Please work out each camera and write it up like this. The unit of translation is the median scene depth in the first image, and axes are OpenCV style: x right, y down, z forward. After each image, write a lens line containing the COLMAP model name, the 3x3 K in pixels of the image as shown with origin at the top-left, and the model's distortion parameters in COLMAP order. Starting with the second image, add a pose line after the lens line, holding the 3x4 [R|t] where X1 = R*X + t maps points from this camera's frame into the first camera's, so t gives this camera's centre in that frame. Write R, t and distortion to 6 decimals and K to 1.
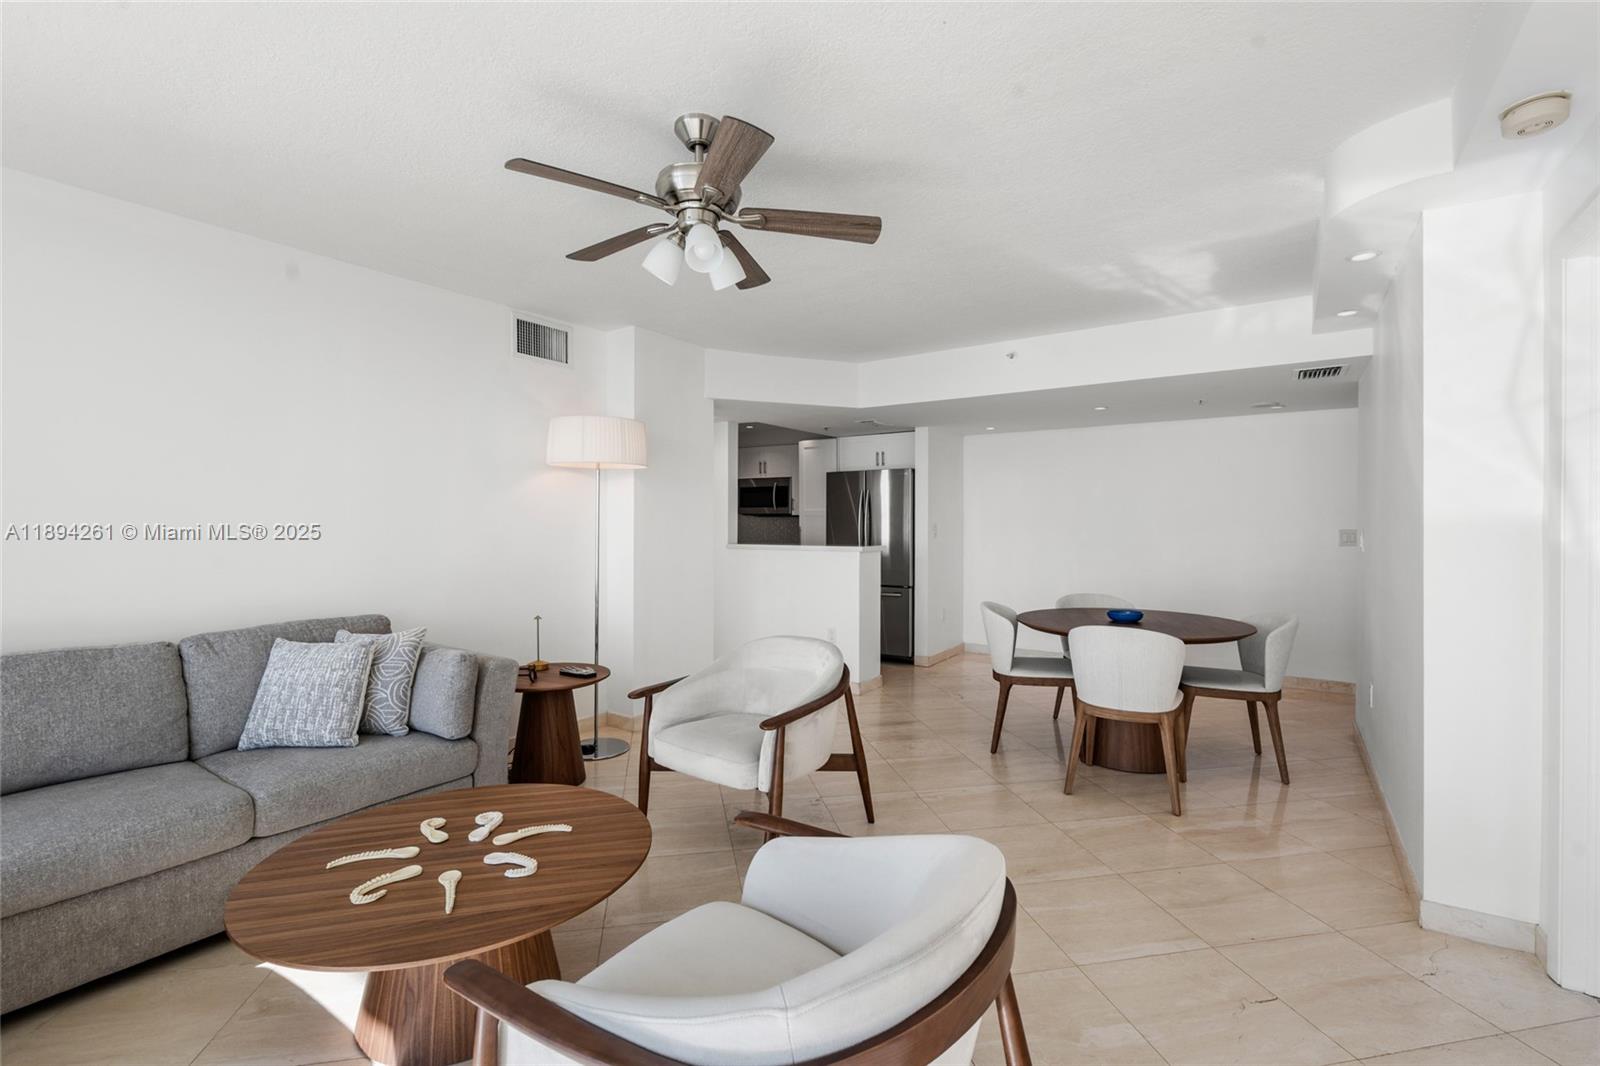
lens RADIAL K [[691.2, 0, 796.7], [0, 691.2, 526.5], [0, 0, 1]] dist [-0.000461, -0.000090]
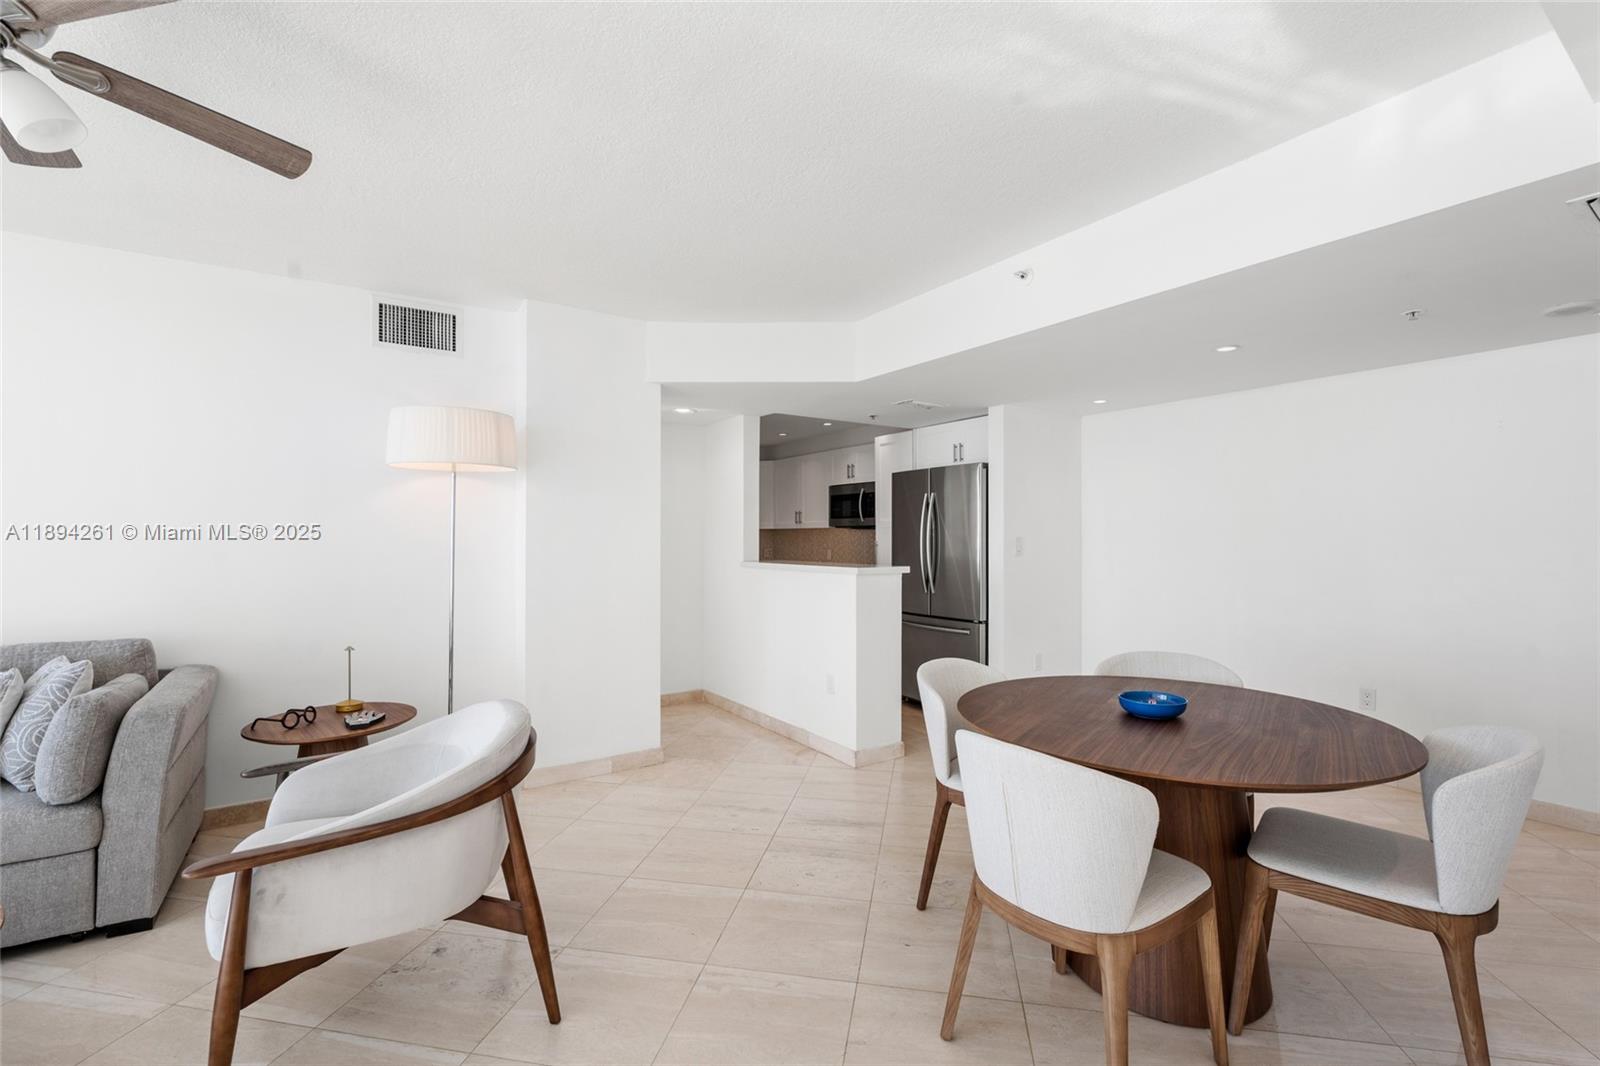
lens RADIAL K [[688.2, 0, 800.0], [0, 688.2, 533.0], [0, 0, 1]] dist [-0.000469, -0.000406]
pose [[0.930976, -0.003863, -0.365059, 0.341098], [-0.000459, 0.999931, -0.011754, 0.000742], [0.365079, 0.011110, 0.930910, 0.323458]]
